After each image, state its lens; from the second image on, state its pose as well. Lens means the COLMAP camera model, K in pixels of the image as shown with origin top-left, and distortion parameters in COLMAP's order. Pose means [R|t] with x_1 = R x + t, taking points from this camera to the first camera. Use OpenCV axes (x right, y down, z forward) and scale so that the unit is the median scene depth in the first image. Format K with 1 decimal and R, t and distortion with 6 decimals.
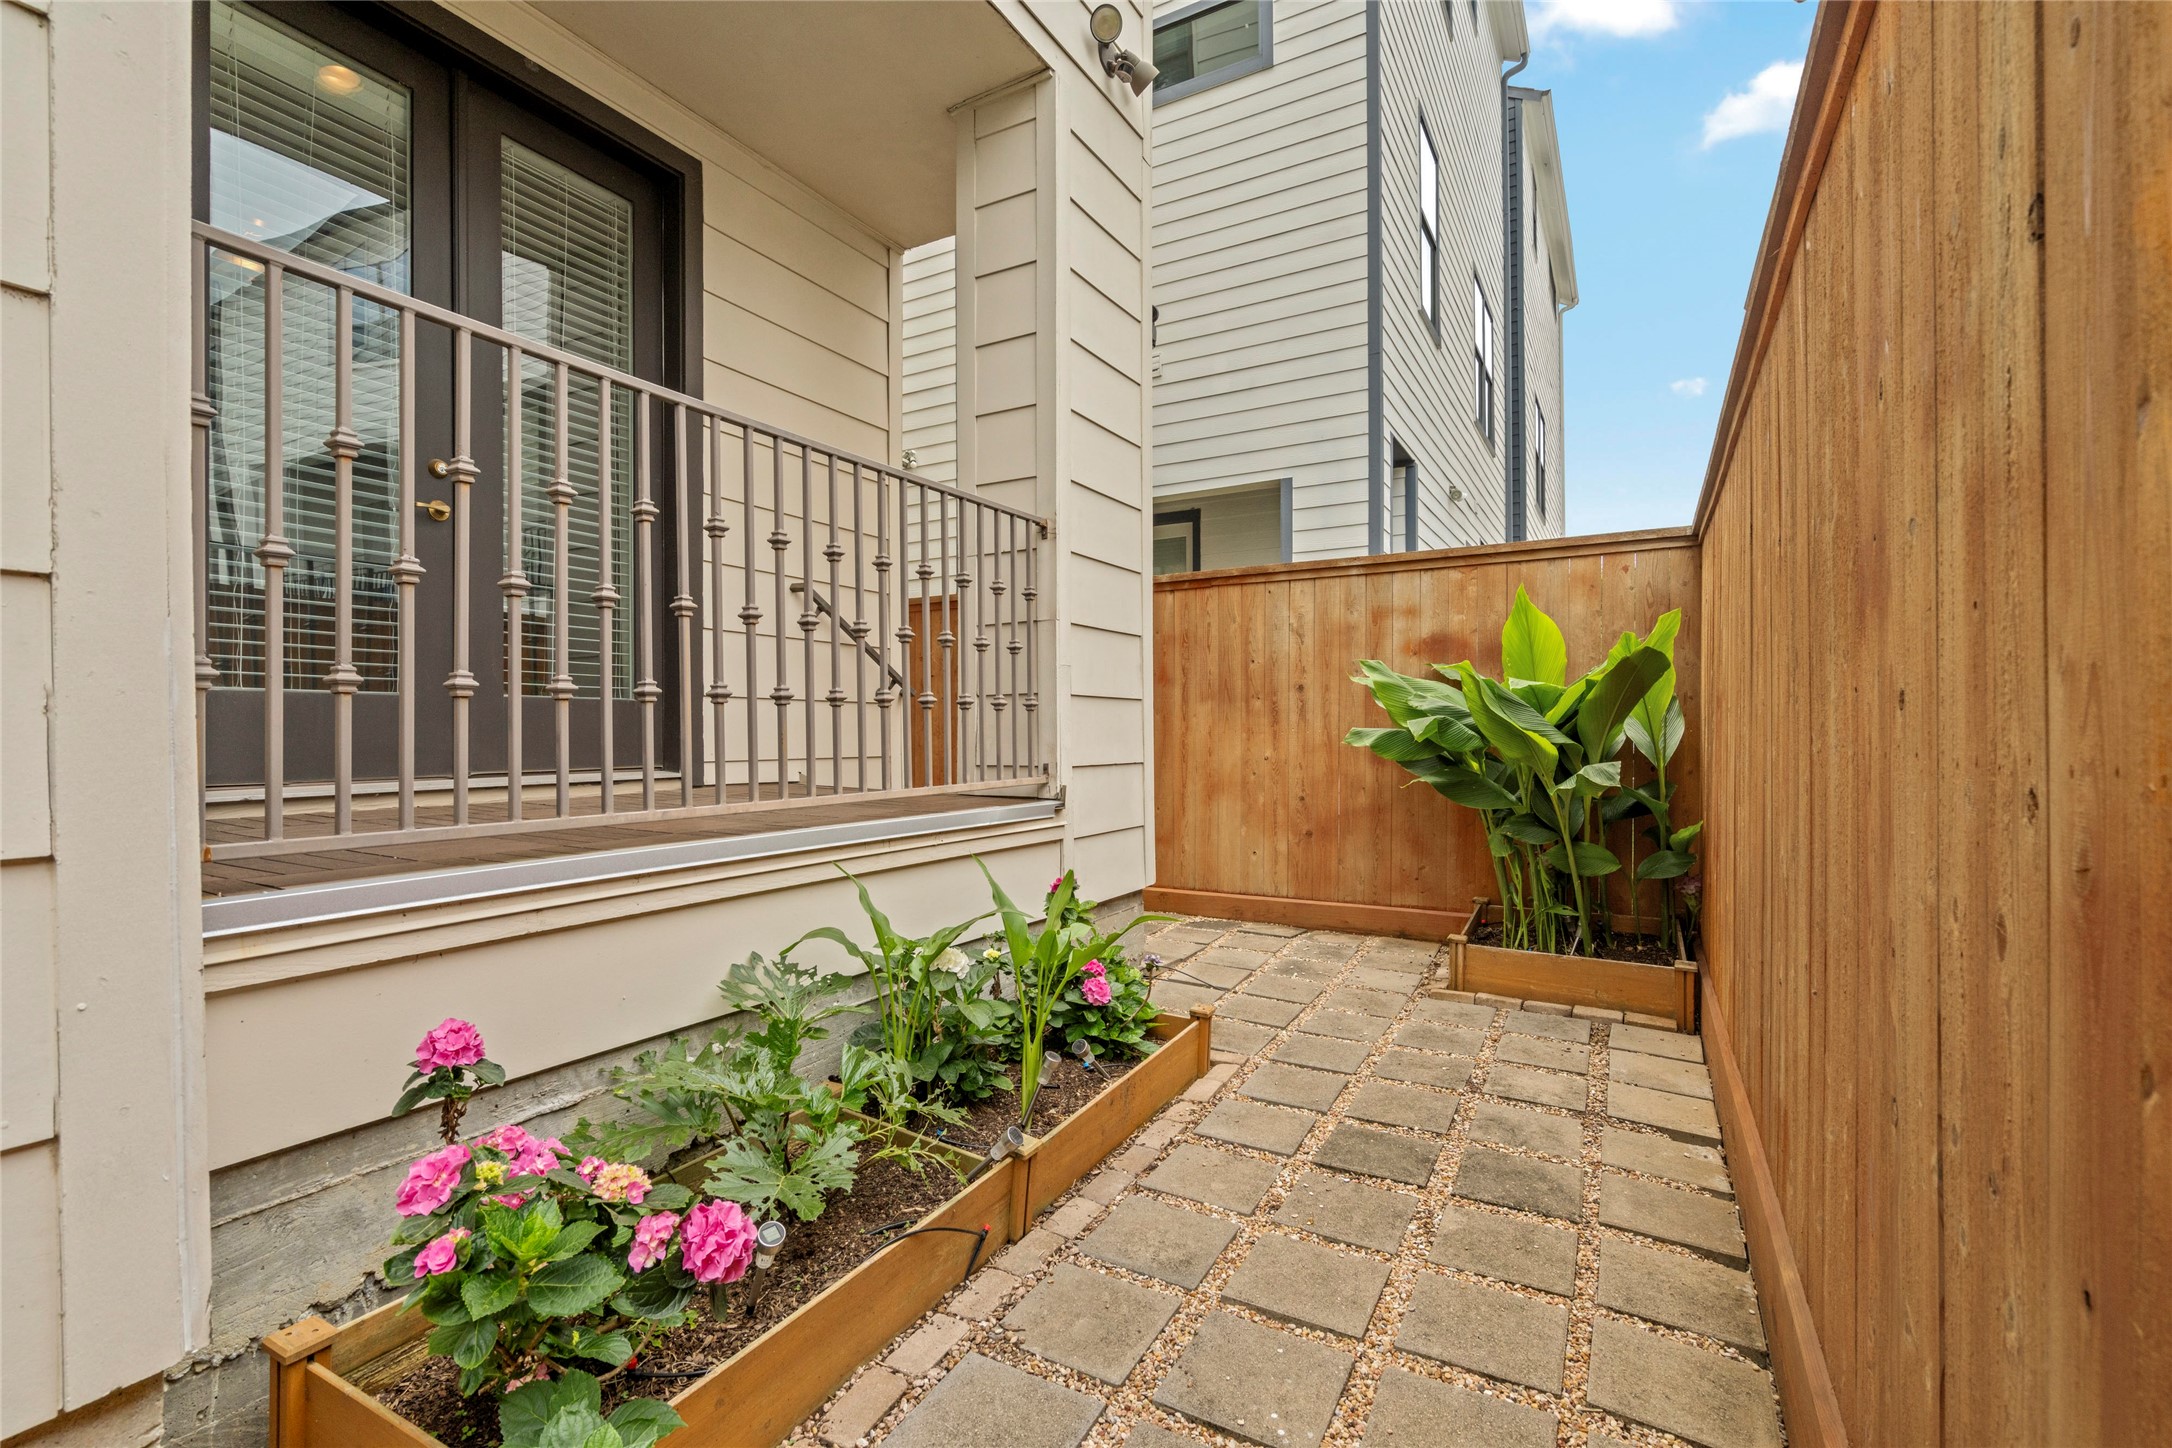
lens RADIAL K [[988.4, 0, 1082.6], [0, 988.4, 722.7], [0, 0, 1]] dist [0.003534, 0.000638]
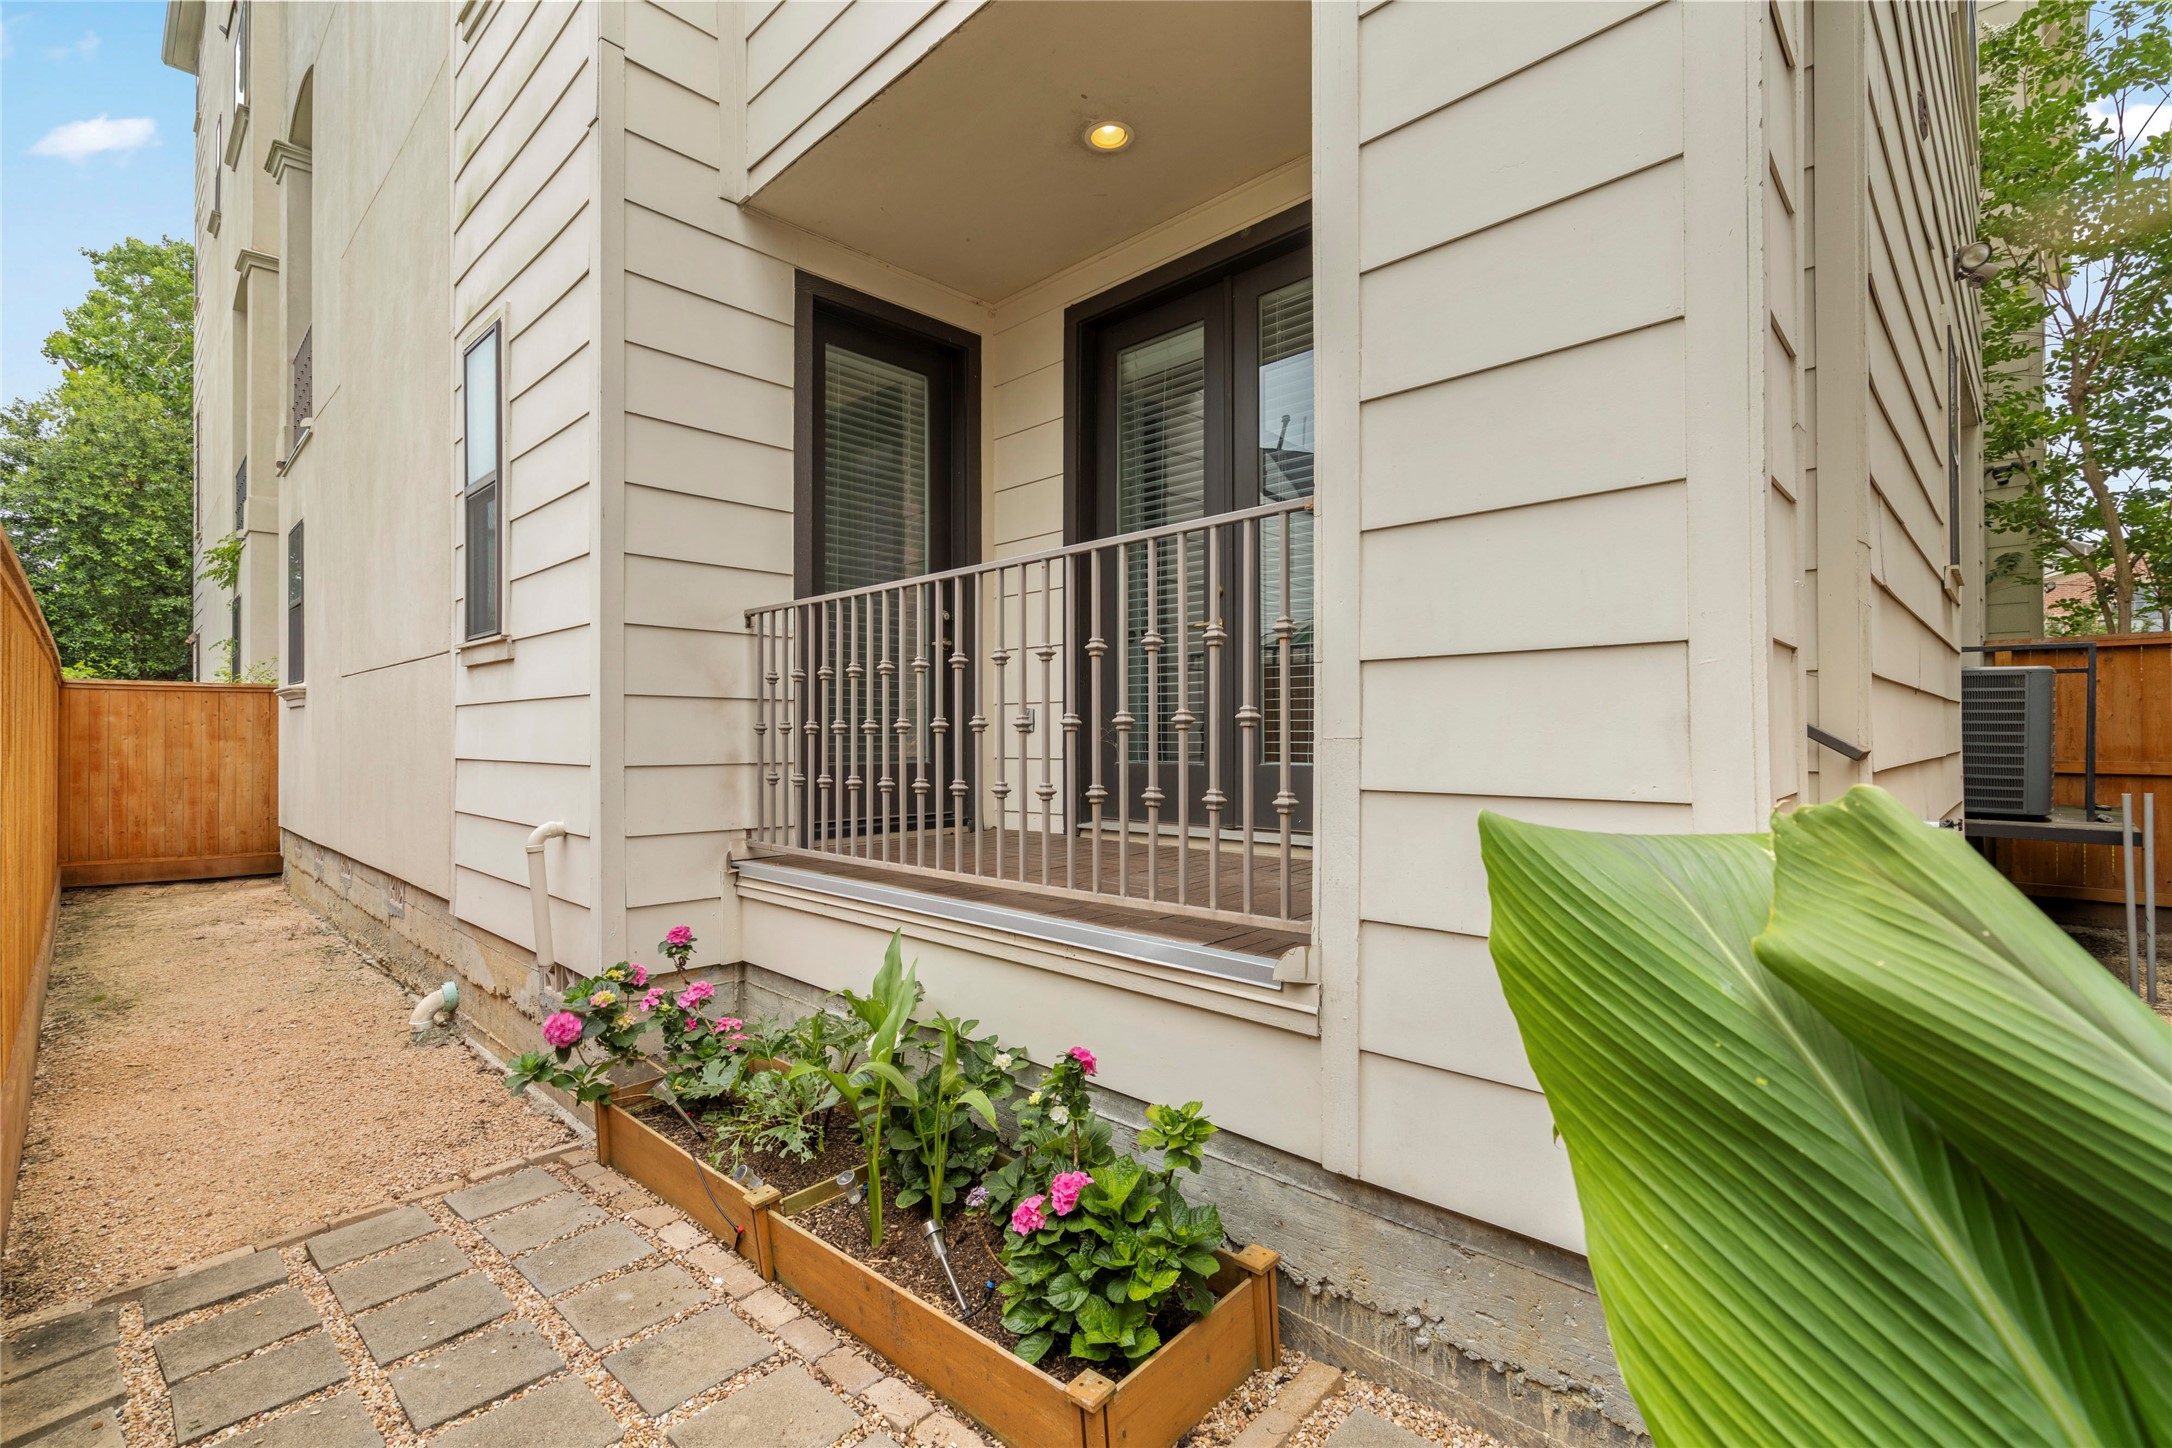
lens RADIAL K [[988.4, 0, 1086.7], [0, 988.4, 729.1], [0, 0, 1]] dist [0.003534, 0.000638]
pose [[-0.252092, -0.005107, -0.967690, 0.802713], [-0.003409, 0.999985, -0.004389, -0.095011], [0.967697, 0.002192, -0.252106, 1.382526]]
